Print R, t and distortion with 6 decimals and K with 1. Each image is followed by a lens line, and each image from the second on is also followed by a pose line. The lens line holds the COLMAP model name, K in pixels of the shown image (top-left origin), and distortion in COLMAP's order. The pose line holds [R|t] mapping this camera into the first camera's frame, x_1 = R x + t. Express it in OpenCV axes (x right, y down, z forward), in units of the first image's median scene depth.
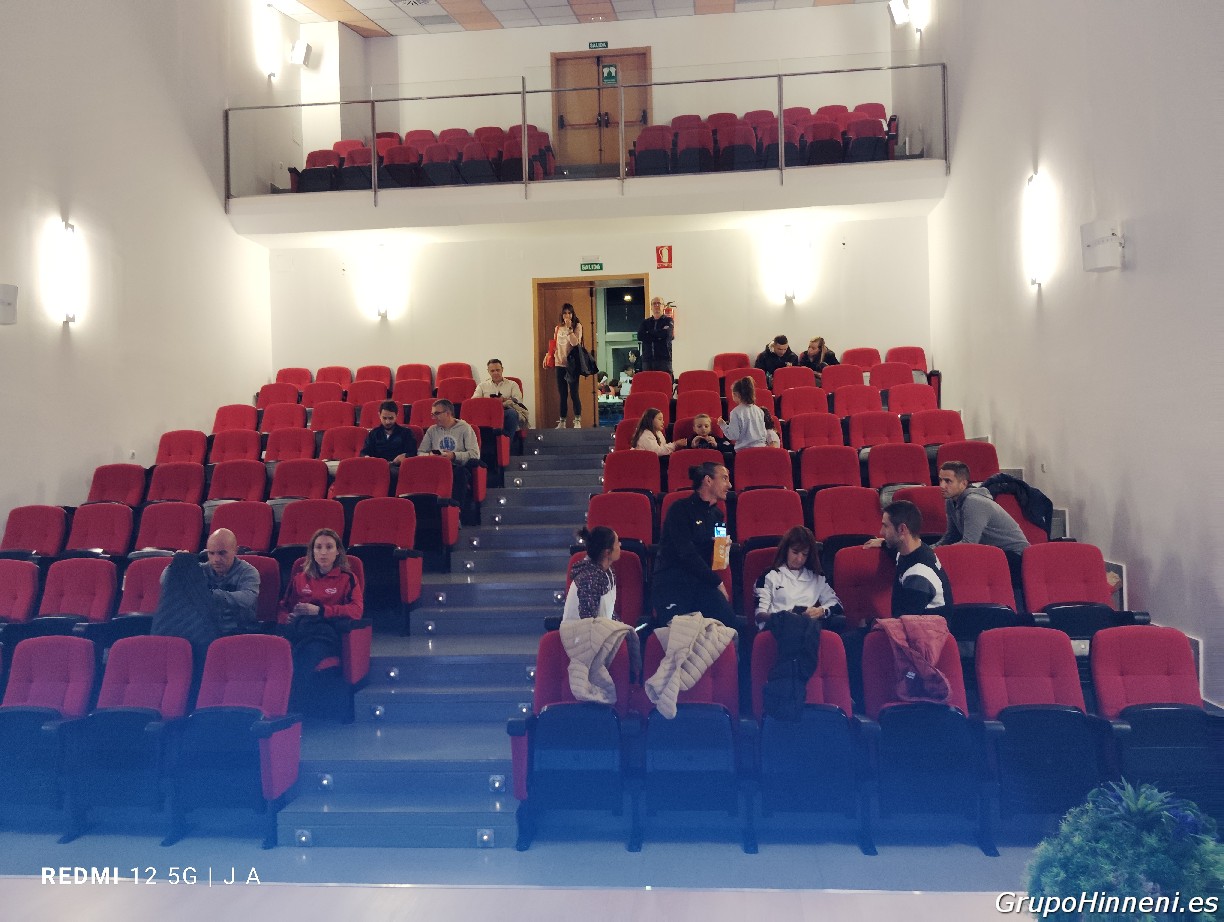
lens RADIAL K [[997.0, 0, 616.7], [0, 997.0, 442.8], [0, 0, 1]] dist [0.086373, -0.165411]
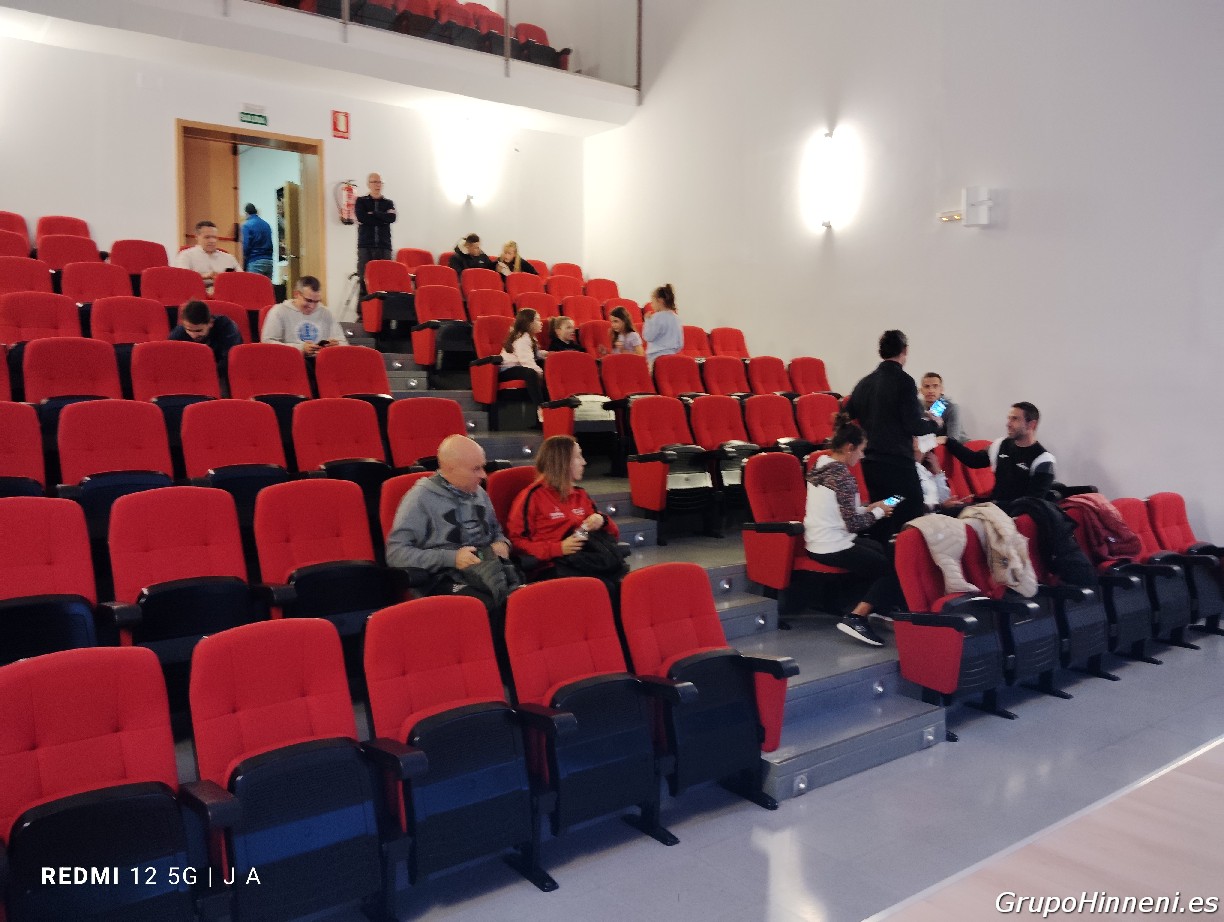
lens RADIAL K [[997.0, 0, 616.7], [0, 997.0, 442.8], [0, 0, 1]] dist [0.086373, -0.165411]
pose [[0.731272, -0.018405, 0.681837, -0.382226], [-0.039835, 0.996777, 0.069630, 0.017501], [-0.680921, -0.078080, 0.728183, 0.190599]]
